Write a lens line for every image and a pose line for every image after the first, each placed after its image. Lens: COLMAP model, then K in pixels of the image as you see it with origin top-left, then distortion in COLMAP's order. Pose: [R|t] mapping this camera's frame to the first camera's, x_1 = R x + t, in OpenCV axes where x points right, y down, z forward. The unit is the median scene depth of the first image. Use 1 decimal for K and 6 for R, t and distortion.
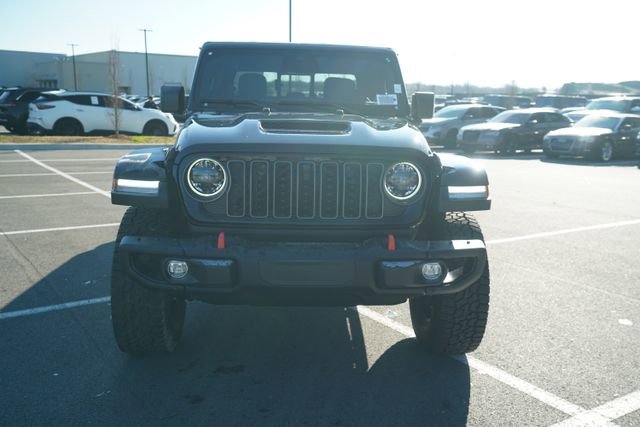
lens RADIAL K [[578.9, 0, 321.6], [0, 578.9, 250.9], [0, 0, 1]] dist [0.046164, 0.023733]
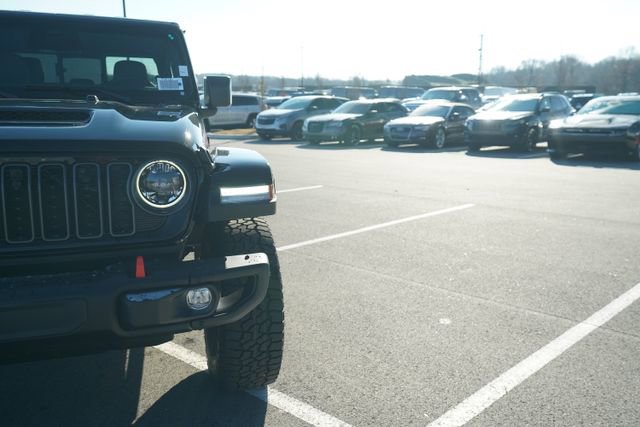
lens RADIAL K [[578.9, 0, 321.6], [0, 578.9, 250.9], [0, 0, 1]] dist [0.046164, 0.023733]
pose [[0.971309, -0.078043, 0.224652, 0.080612], [0.075604, 0.996948, 0.019451, -0.014642], [-0.225484, -0.001908, 0.974245, 0.092896]]
